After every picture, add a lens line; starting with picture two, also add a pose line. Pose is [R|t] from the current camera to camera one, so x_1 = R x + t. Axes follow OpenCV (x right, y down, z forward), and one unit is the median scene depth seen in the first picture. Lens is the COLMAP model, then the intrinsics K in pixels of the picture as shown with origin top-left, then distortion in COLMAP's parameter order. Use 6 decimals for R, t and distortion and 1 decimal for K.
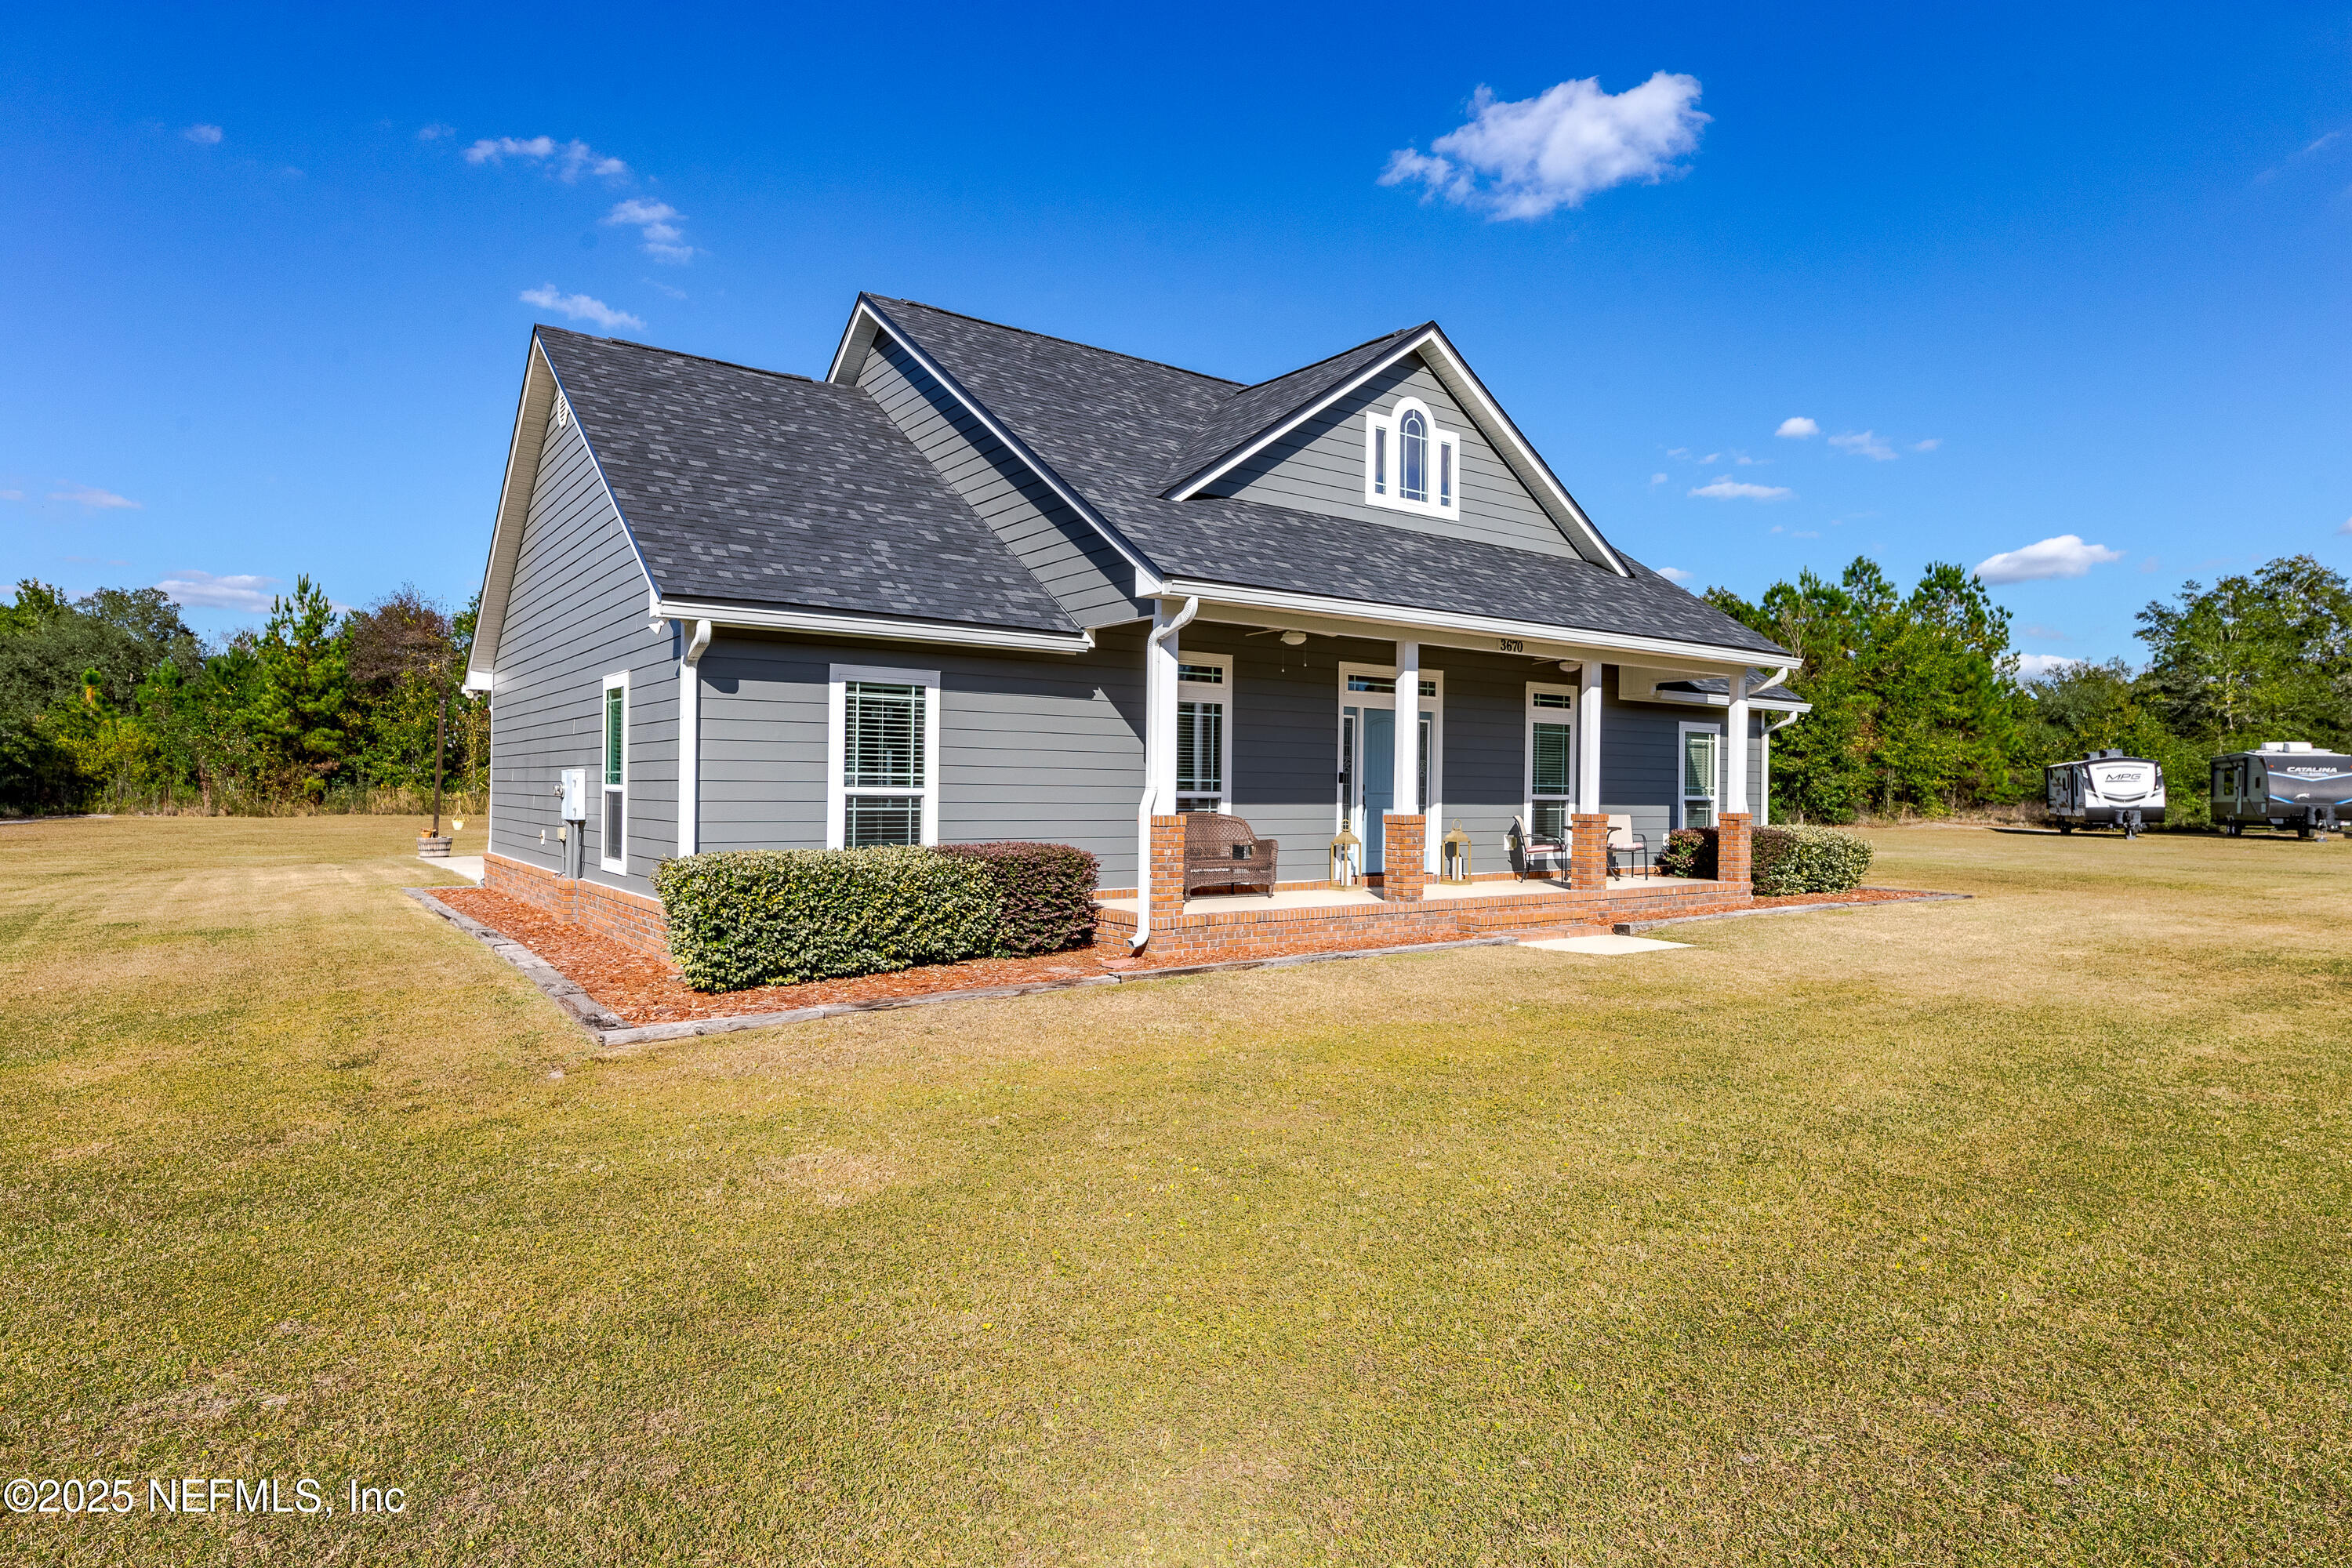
lens RADIAL K [[1300.2, 0, 1176.9], [0, 1300.2, 780.1], [0, 0, 1]] dist [-0.000475, 0.000300]
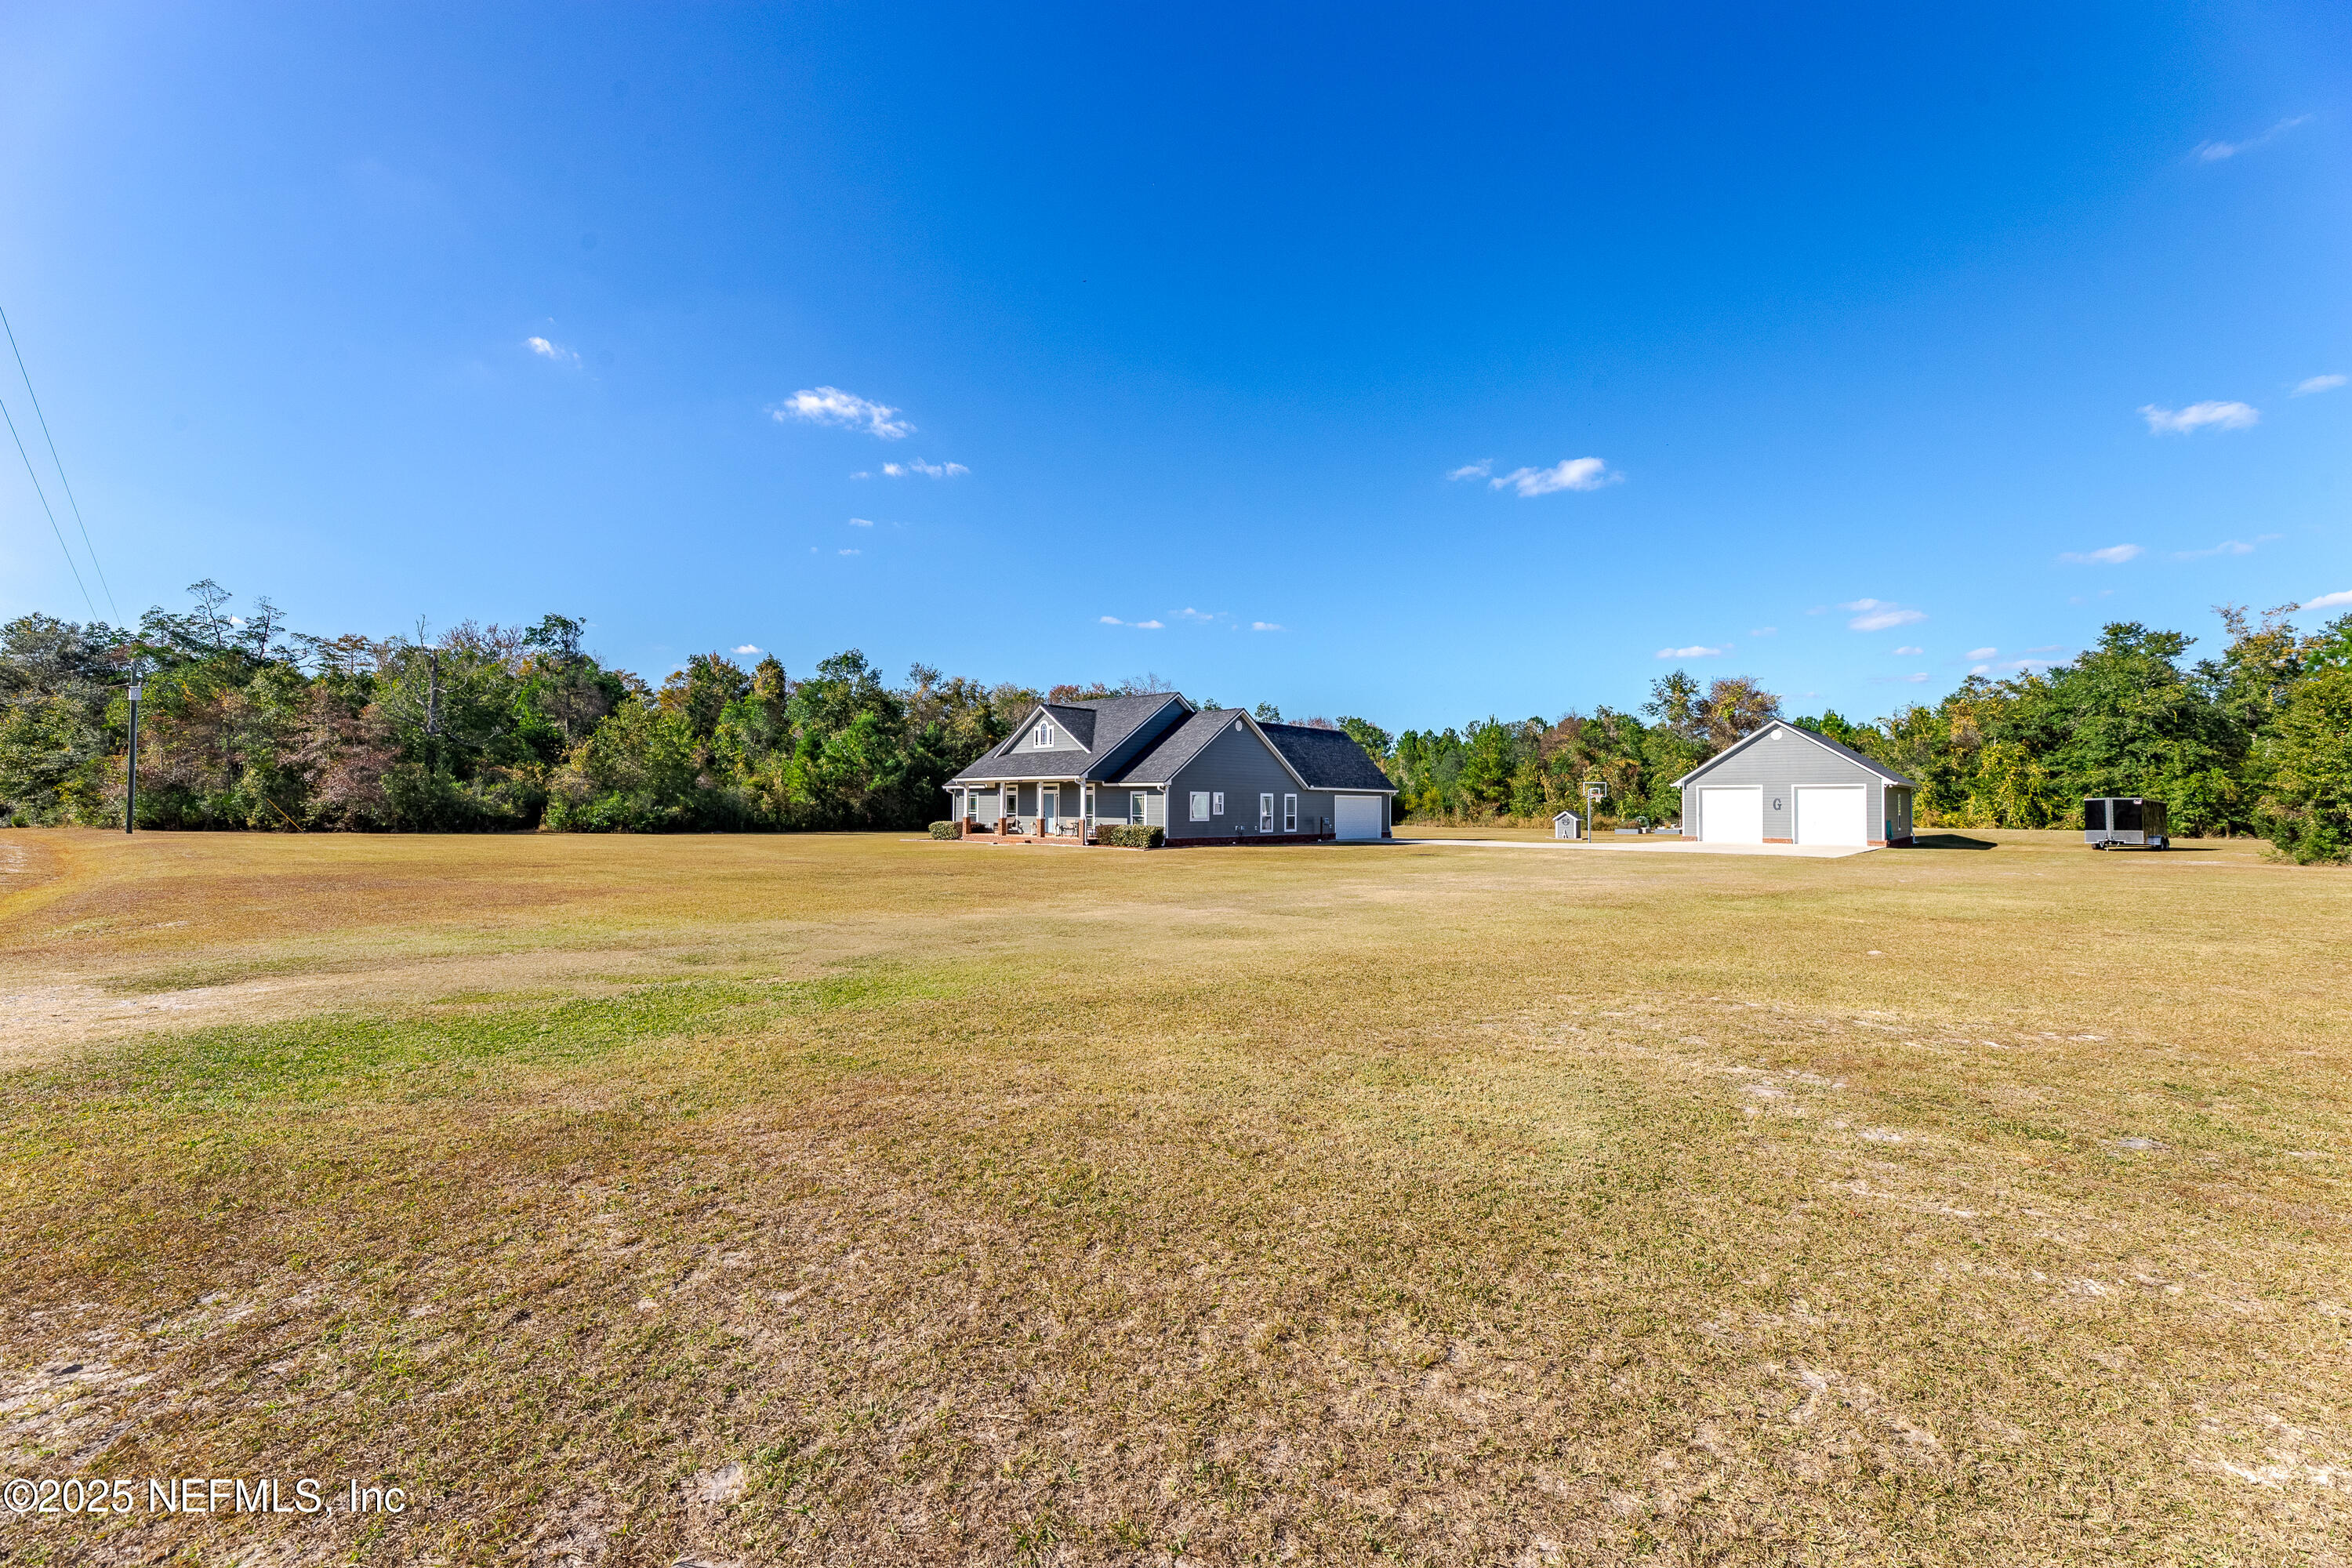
lens RADIAL K [[953.5, 0, 1173.0], [0, 953.5, 782.8], [0, 0, 1]] dist [-0.000060, -0.000349]
pose [[0.191914, -0.032438, -0.980875, 3.174598], [0.003453, 0.999470, -0.032377, 0.011097], [0.981406, 0.002827, 0.191925, 0.780675]]
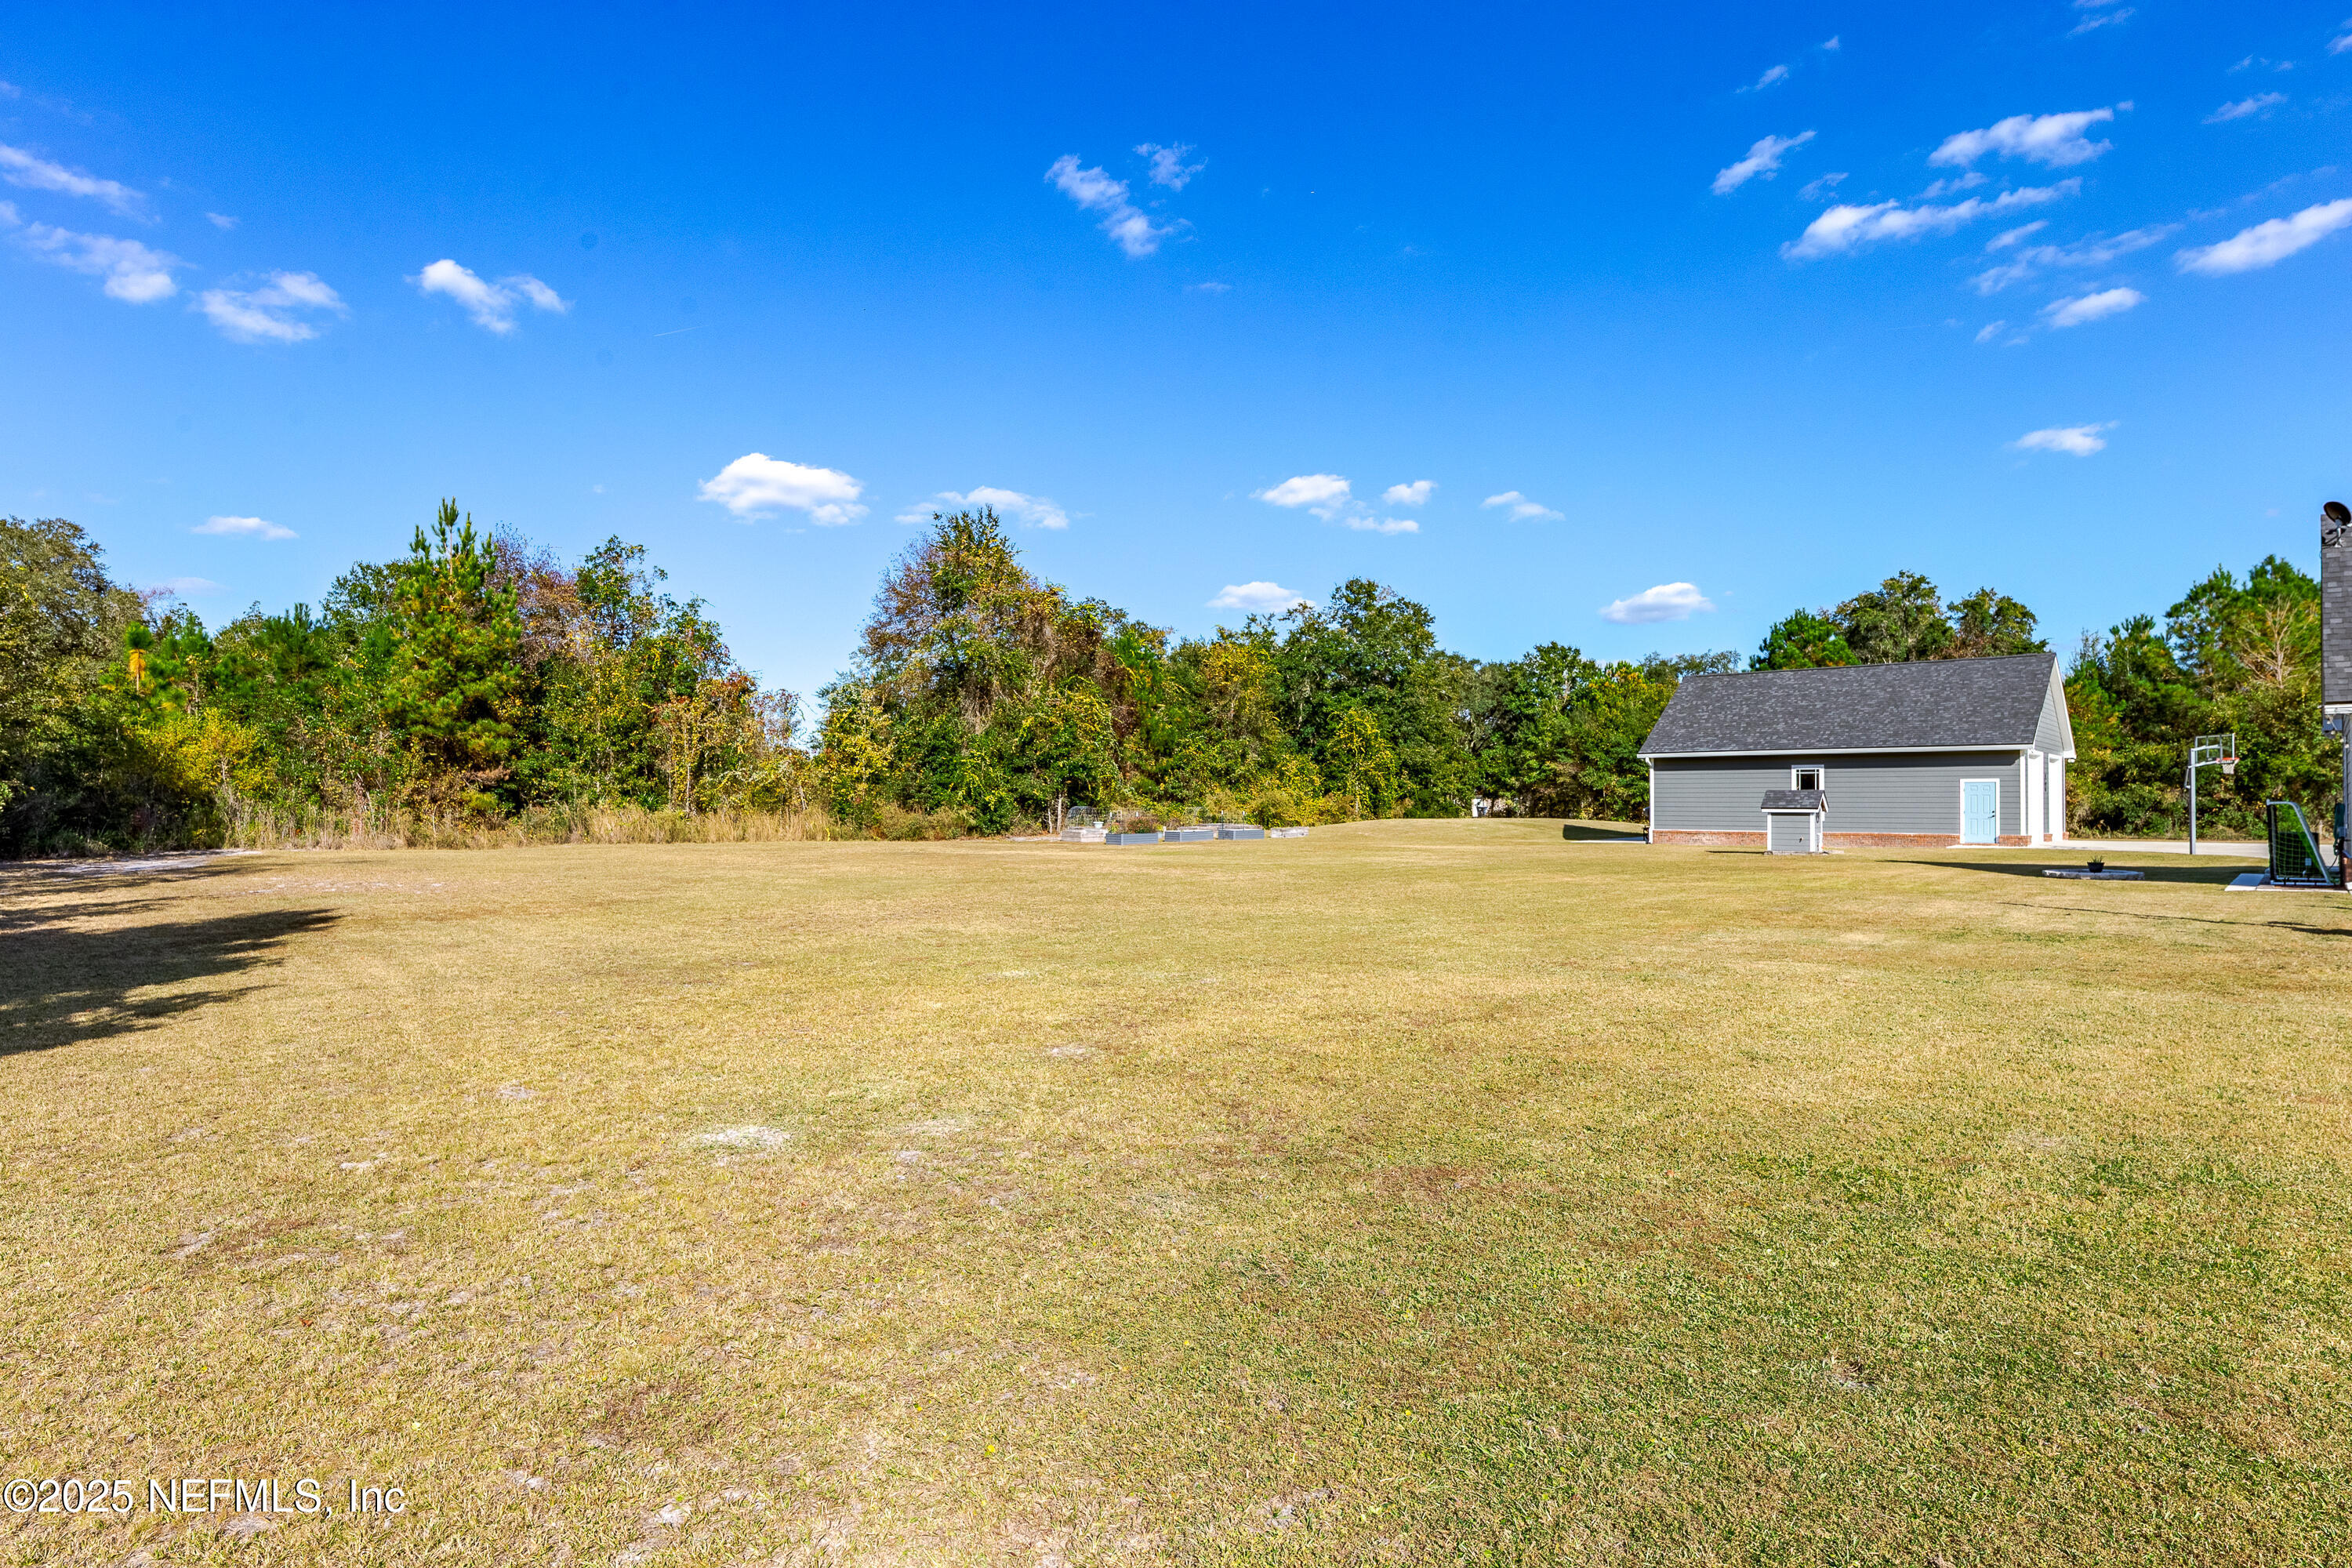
lens RADIAL K [[1302.2, 0, 1181.1], [0, 1302.2, 794.7], [0, 0, 1]] dist [-0.000149, -0.000057]
pose [[0.974114, -0.003639, 0.226028, -1.876984], [0.003624, 0.999993, 0.000482, 0.003803], [-0.226028, 0.000349, 0.974121, 0.972556]]
